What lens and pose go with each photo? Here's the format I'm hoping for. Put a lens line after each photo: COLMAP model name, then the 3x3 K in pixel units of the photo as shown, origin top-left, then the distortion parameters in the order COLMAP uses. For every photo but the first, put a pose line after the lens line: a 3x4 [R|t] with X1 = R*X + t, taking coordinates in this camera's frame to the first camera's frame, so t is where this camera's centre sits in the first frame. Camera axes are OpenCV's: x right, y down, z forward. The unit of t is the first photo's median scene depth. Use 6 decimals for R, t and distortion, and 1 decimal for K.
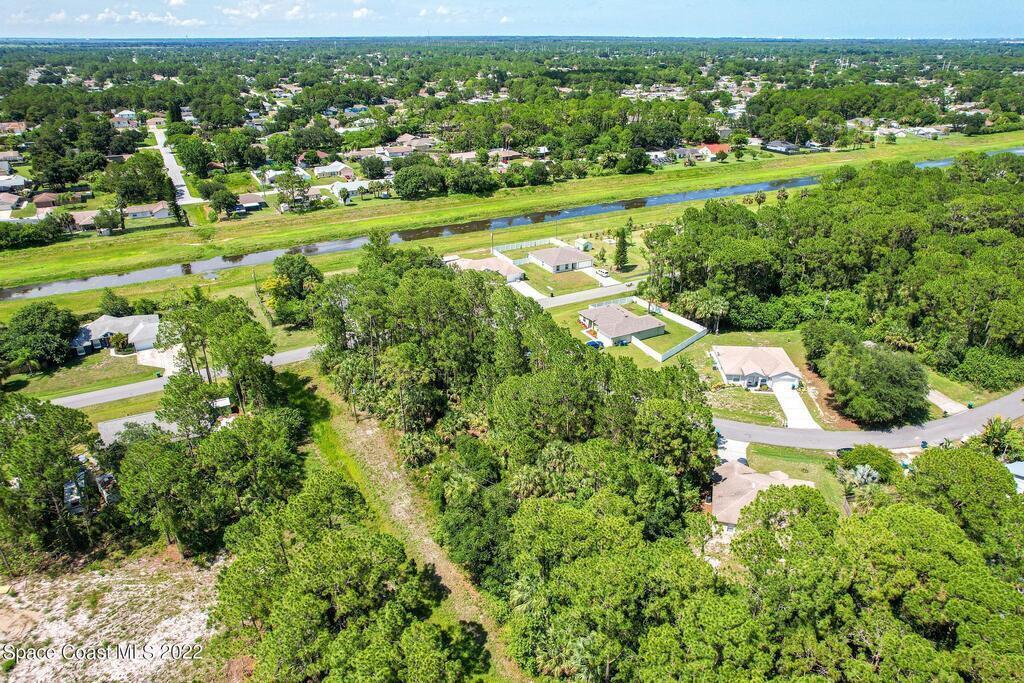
lens RADIAL K [[643.2, 0, 514.9], [0, 643.2, 347.7], [0, 0, 1]] dist [-0.085141, 0.066055]
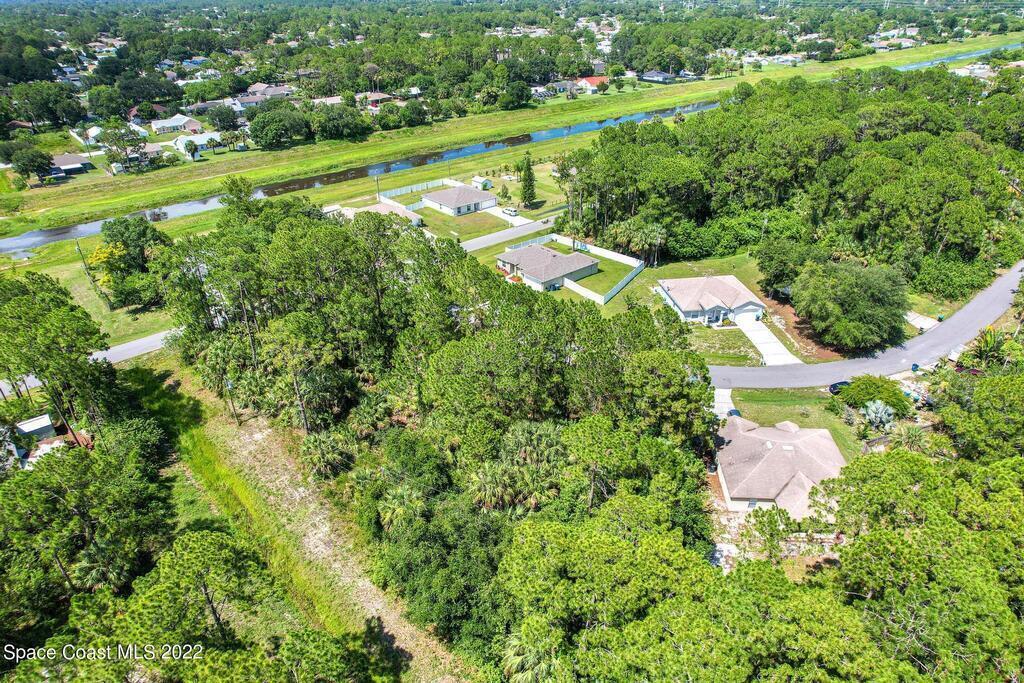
lens RADIAL K [[643.2, 0, 514.9], [0, 643.2, 347.7], [0, 0, 1]] dist [-0.085141, 0.066055]
pose [[0.978973, -0.111844, 0.170596, -0.034963], [0.099670, 0.991930, 0.078360, 0.000424], [-0.177984, -0.059709, 0.982220, 0.160851]]
